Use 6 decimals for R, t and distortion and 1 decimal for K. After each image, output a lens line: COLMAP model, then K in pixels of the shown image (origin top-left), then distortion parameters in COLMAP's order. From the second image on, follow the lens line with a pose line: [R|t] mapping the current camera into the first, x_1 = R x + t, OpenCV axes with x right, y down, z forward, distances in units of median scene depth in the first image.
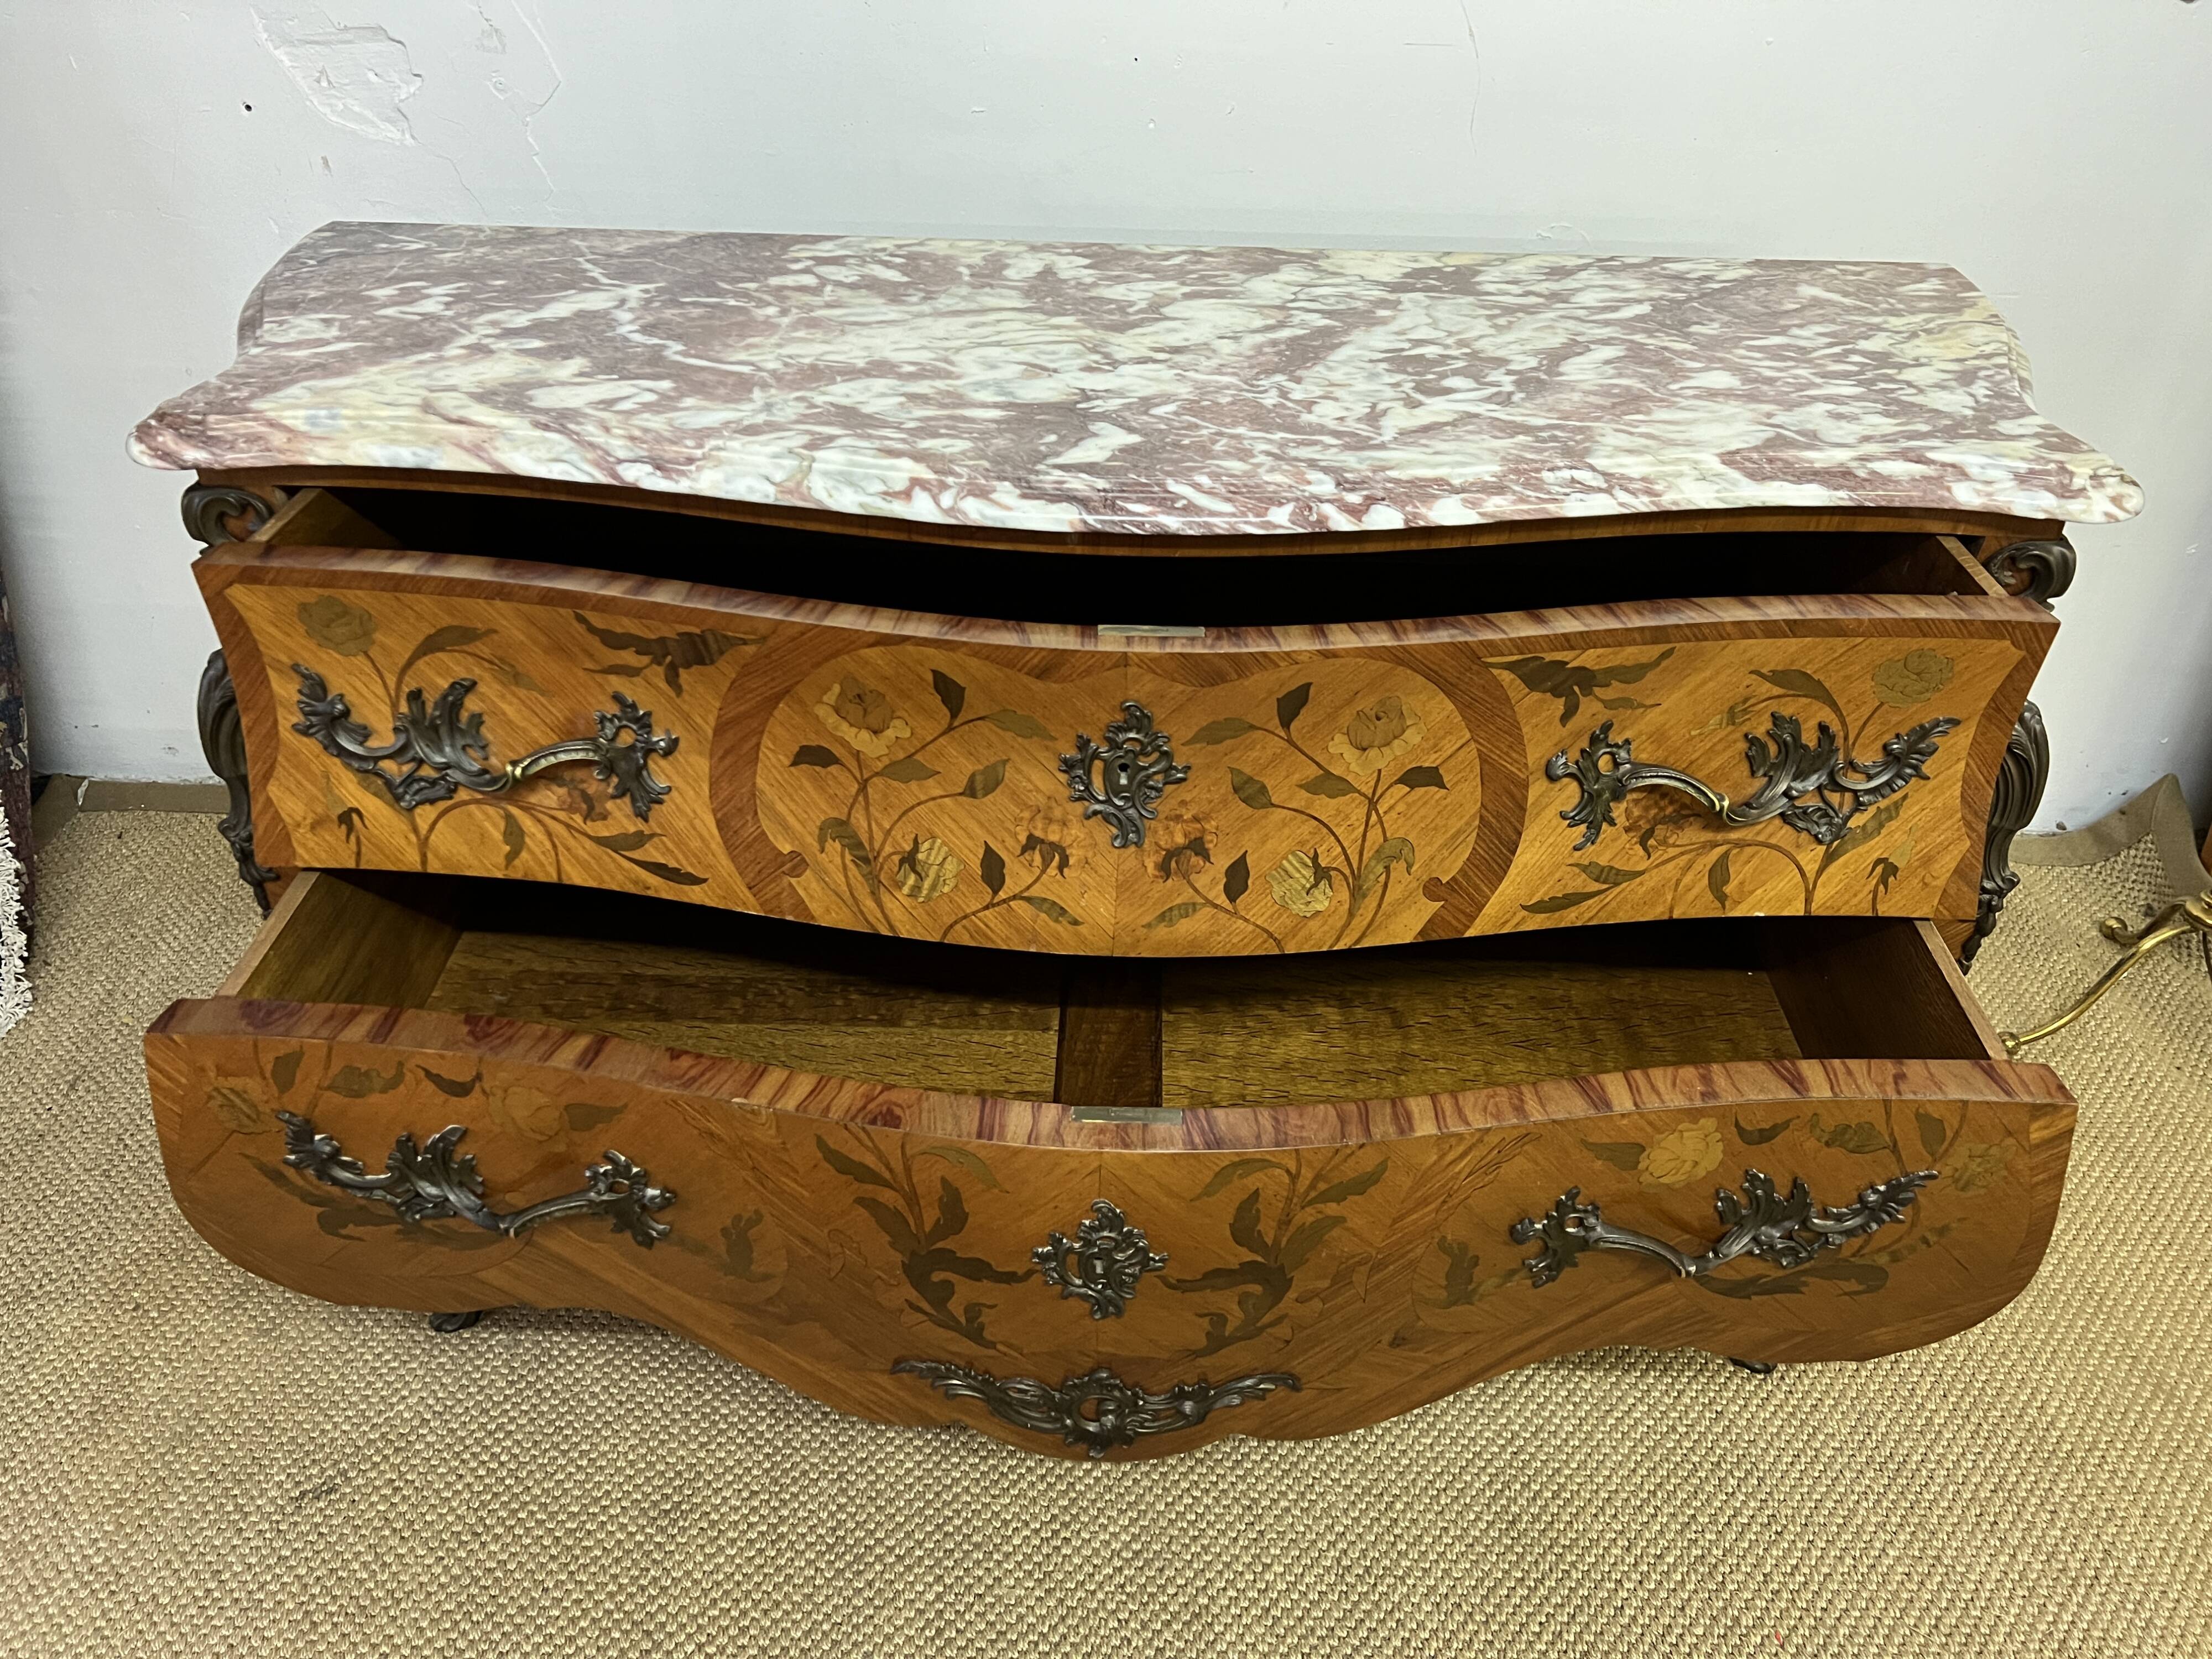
lens RADIAL K [[1667.6, 0, 1099.0], [0, 1667.6, 844.6], [0, 0, 1]] dist [0.040068, -0.034712]
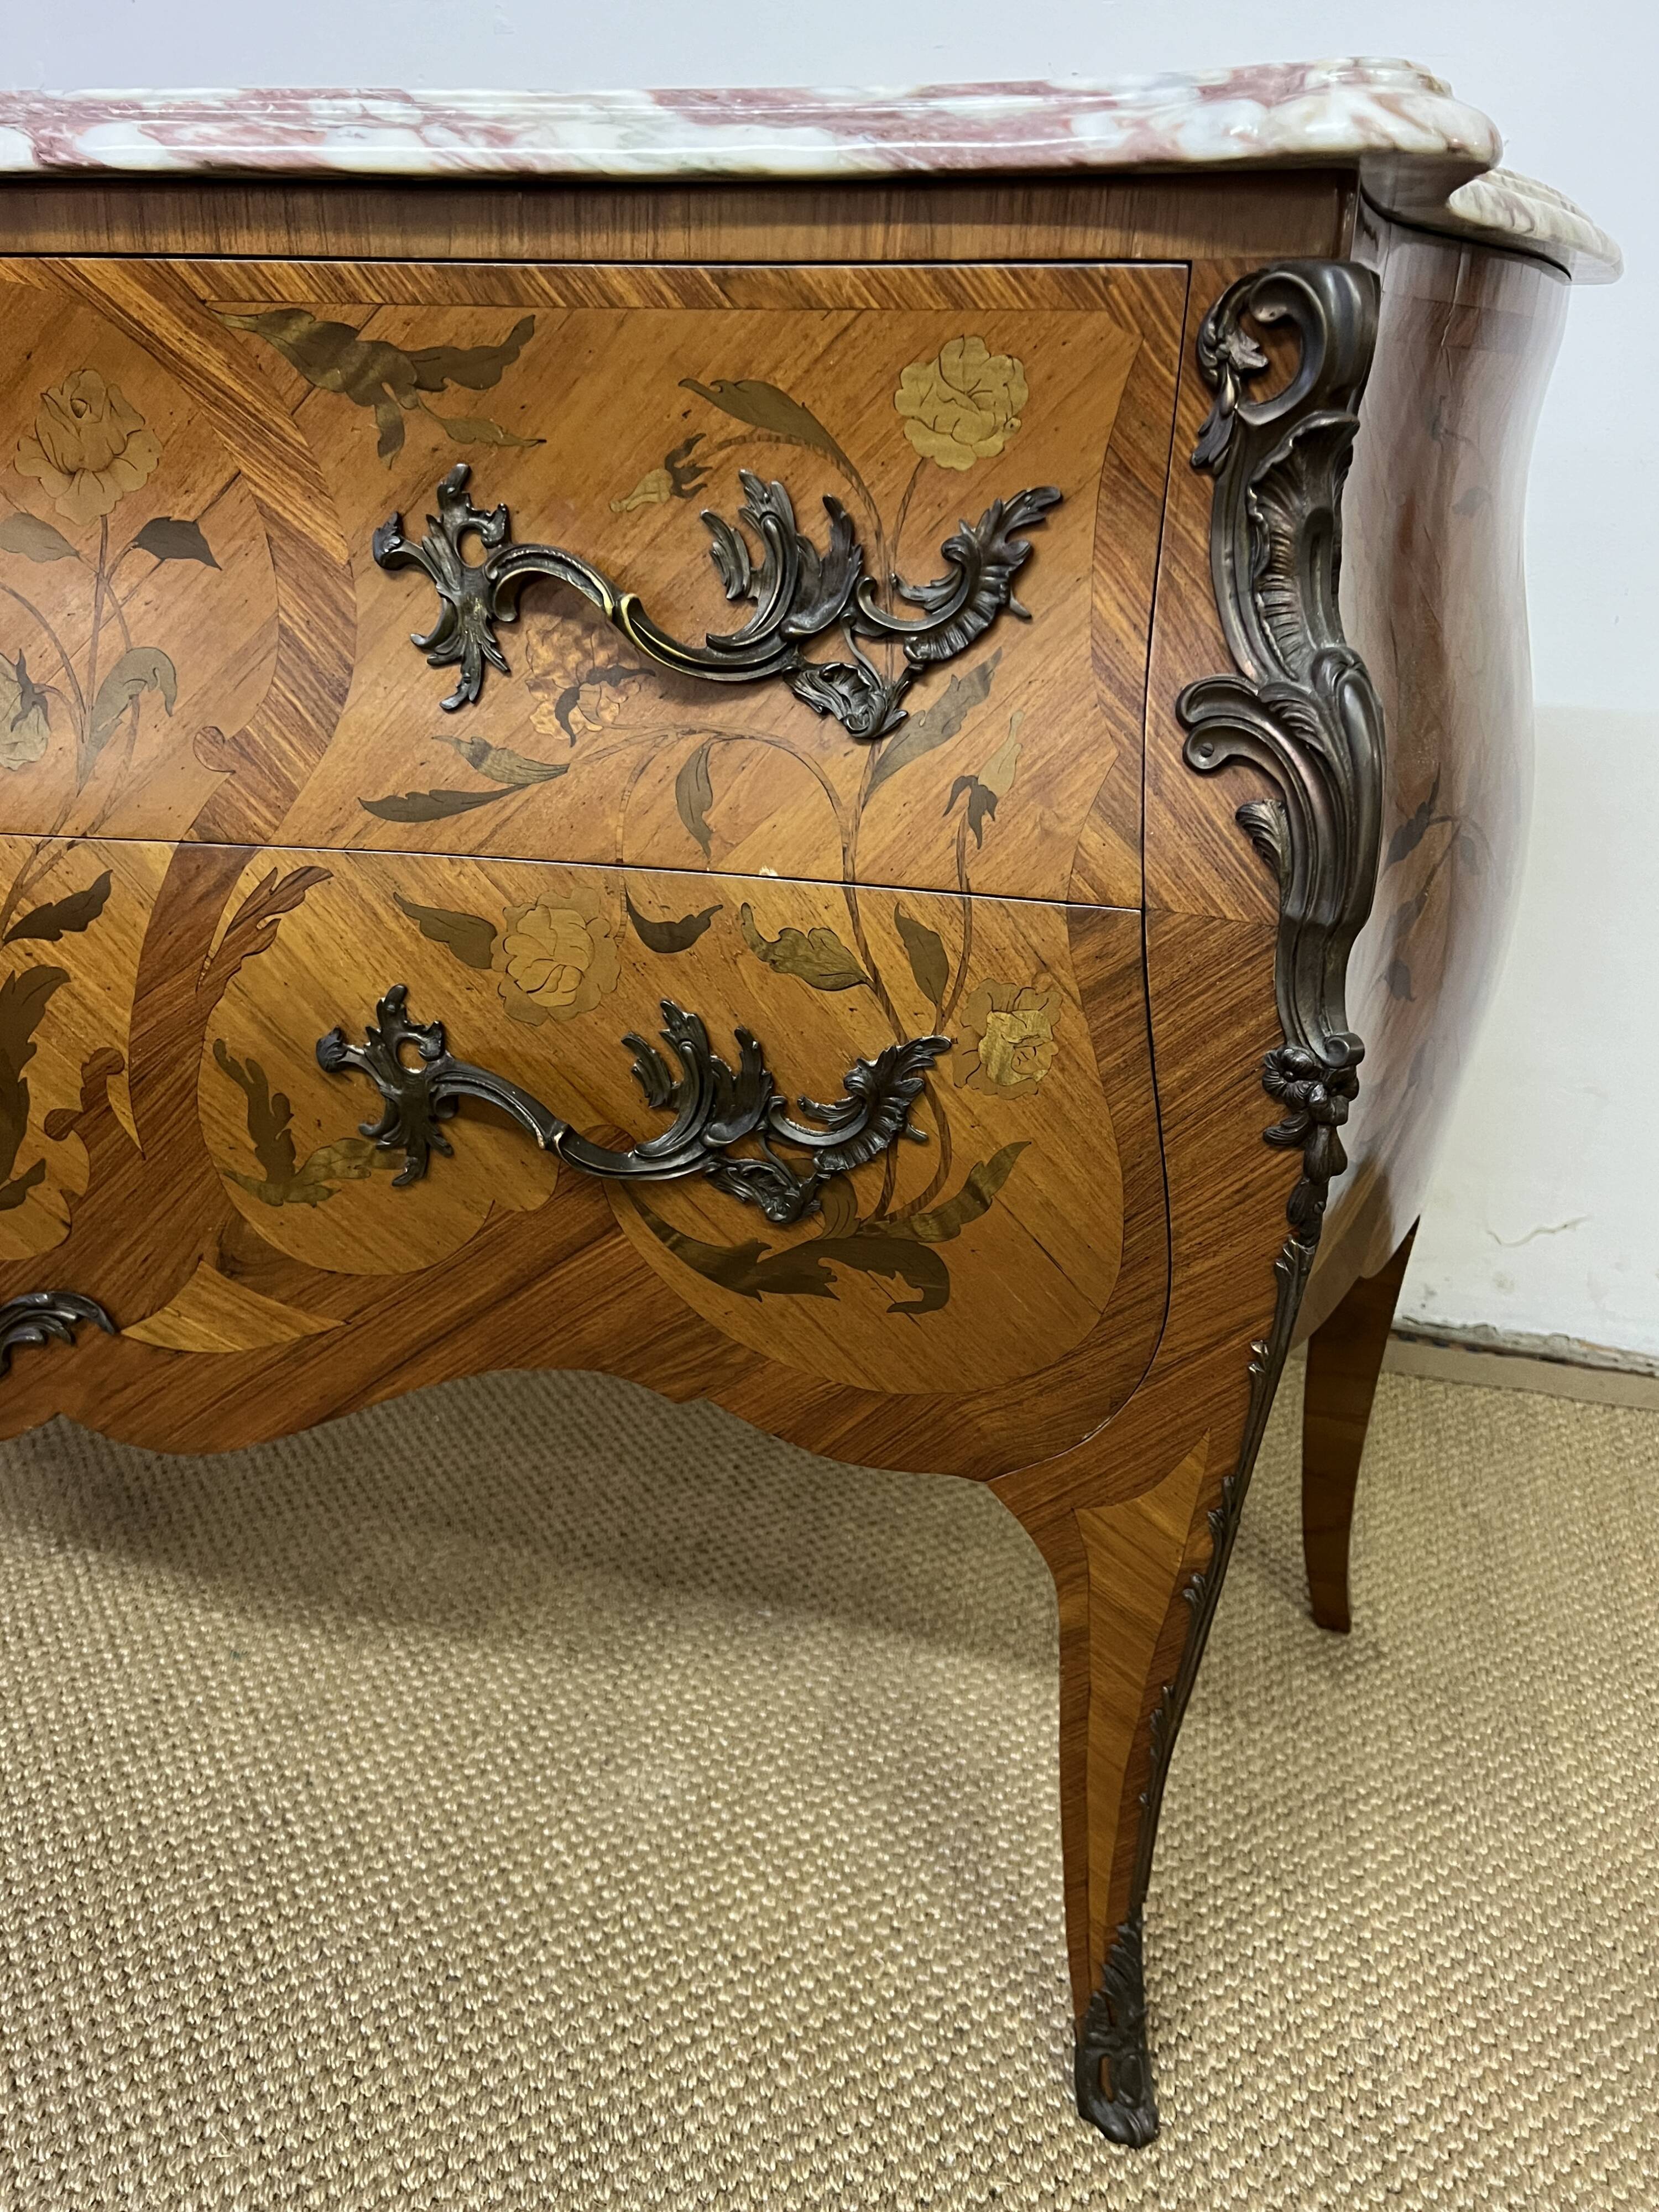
lens RADIAL K [[1667.6, 0, 837.2], [0, 1667.6, 1121.7], [0, 0, 1]] dist [0.040068, -0.034712]
pose [[0.956994, 0.107140, -0.269600, 0.608027], [-0.168048, 0.962244, -0.214117, 0.255372], [0.236480, 0.250214, 0.938866, 0.508471]]
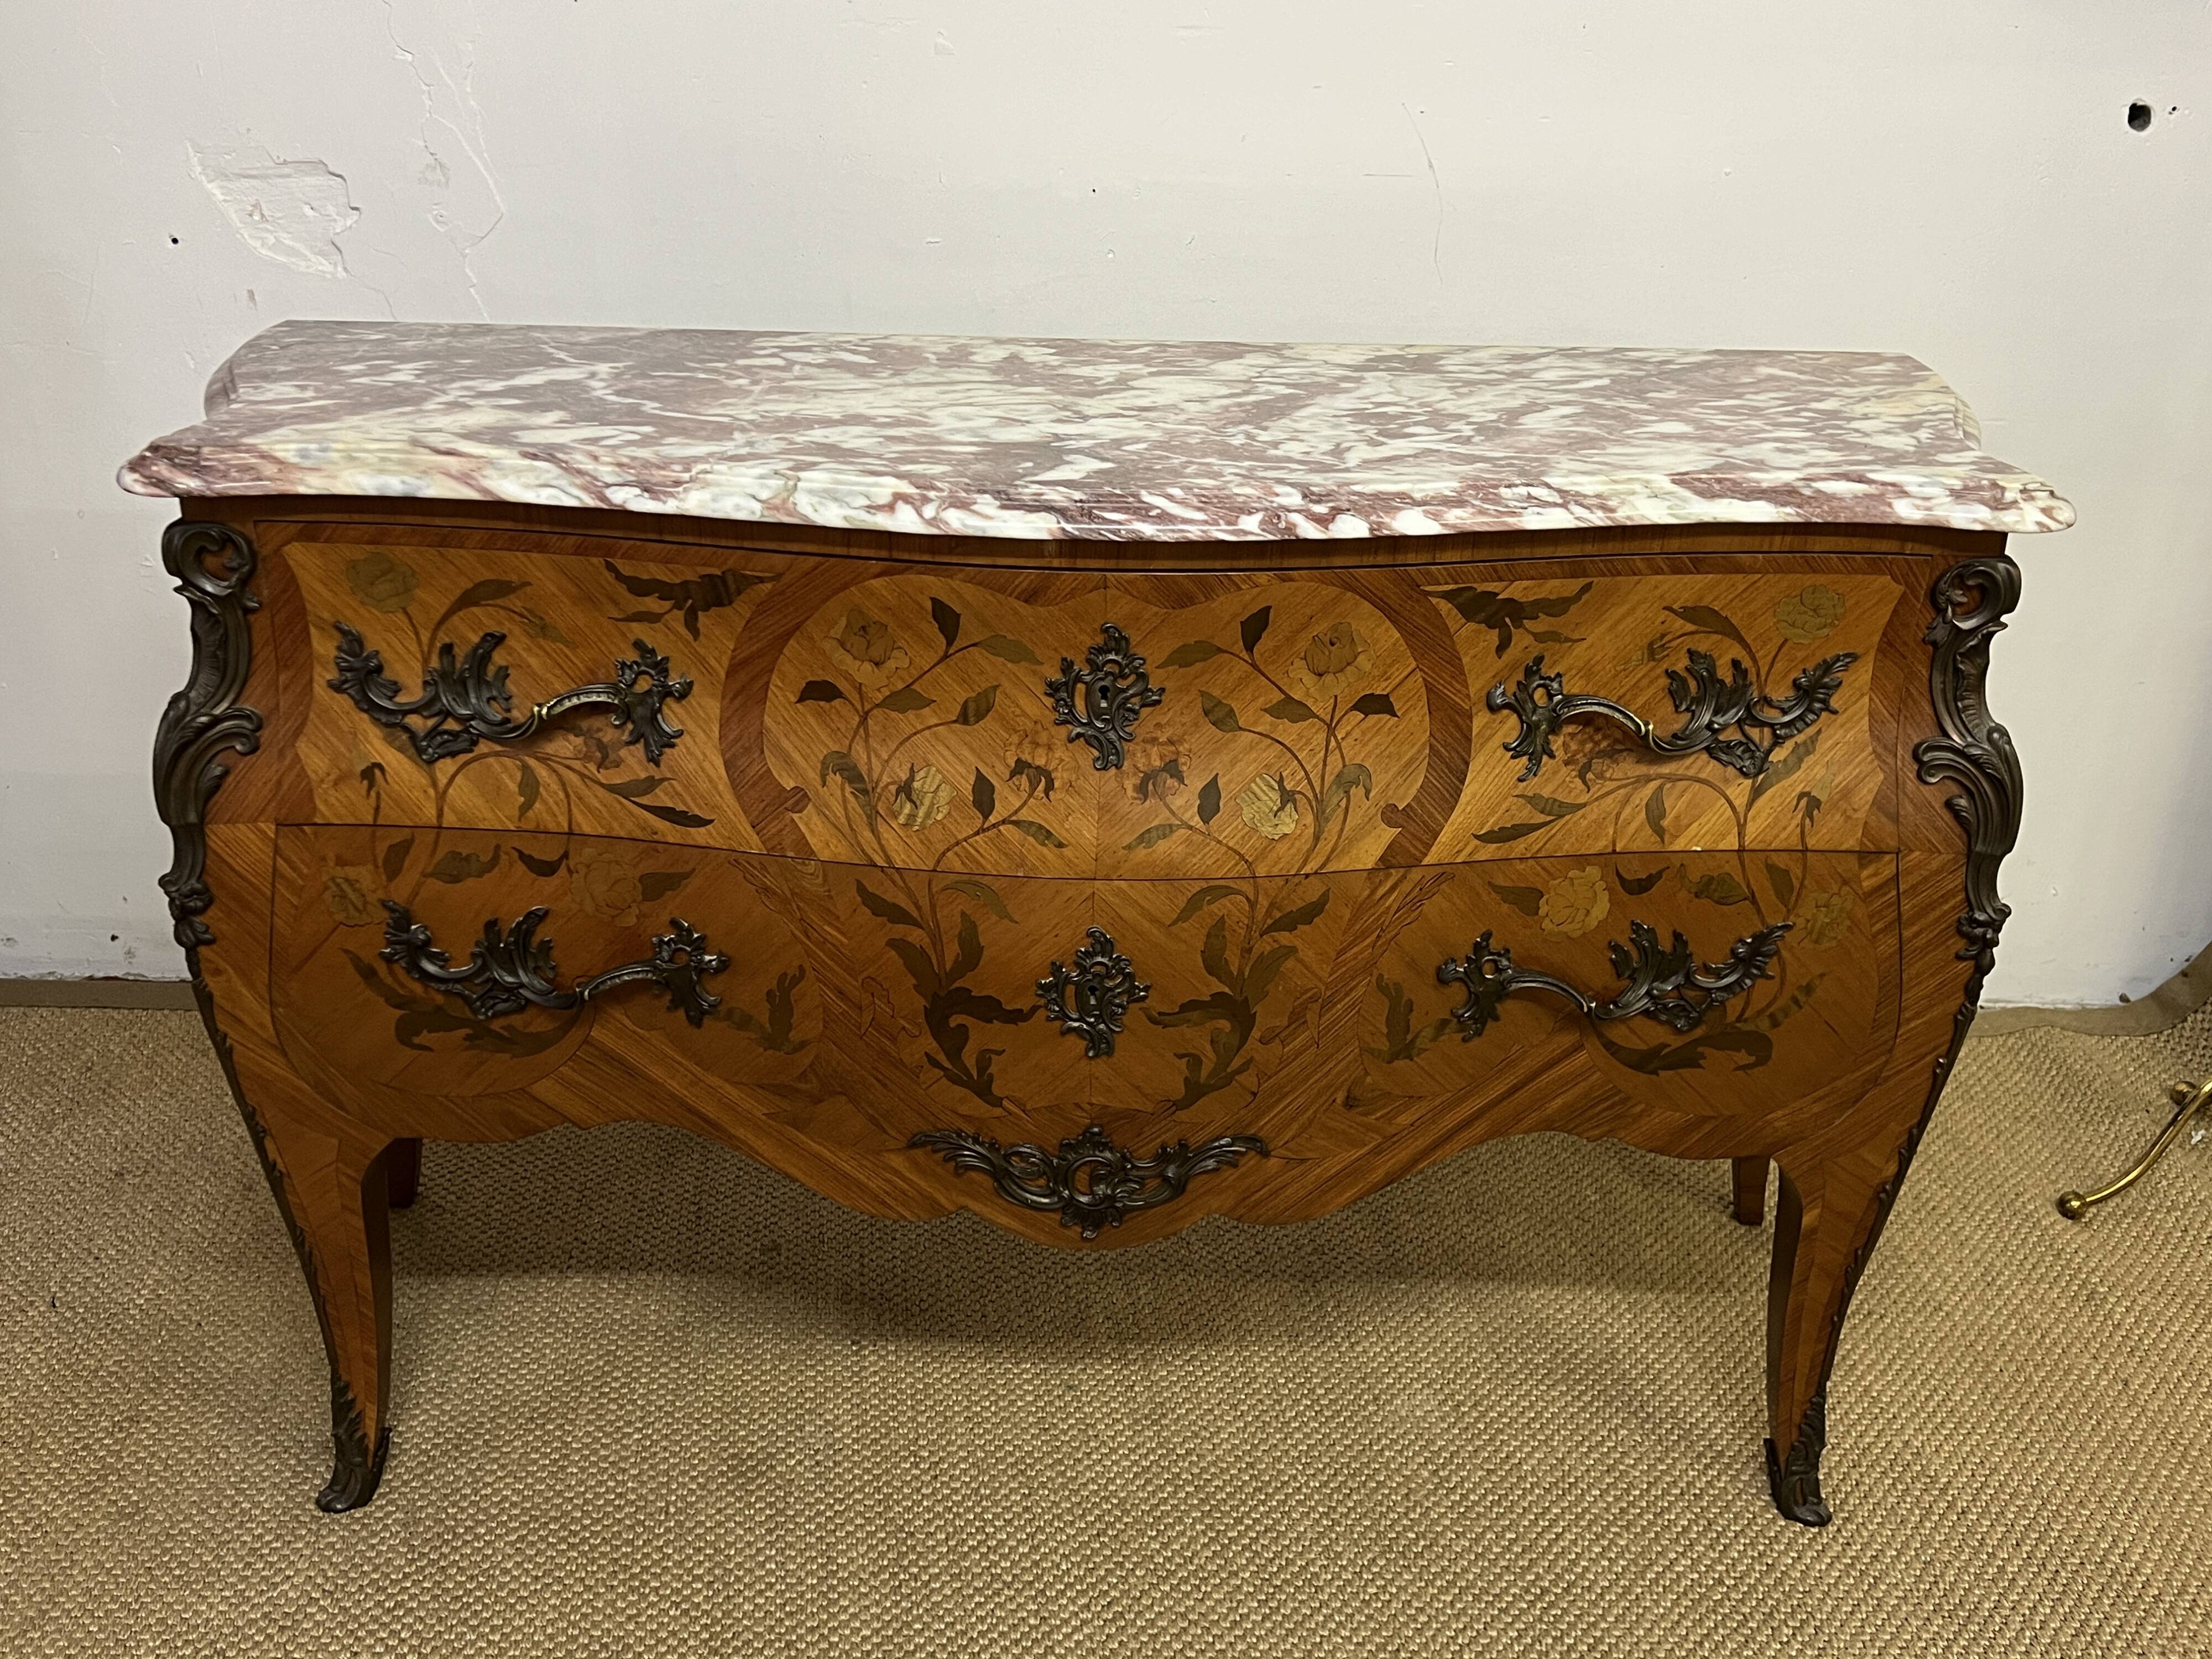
lens RADIAL K [[2021.2, 0, 1102.6], [0, 2021.2, 845.1], [0, 0, 1]] dist [0.061708, 0.000000]
pose [[0.999520, -0.011515, 0.028764, -0.024191], [0.016845, 0.981136, -0.192584, 0.296100], [-0.026004, 0.192976, 0.980859, -0.276276]]
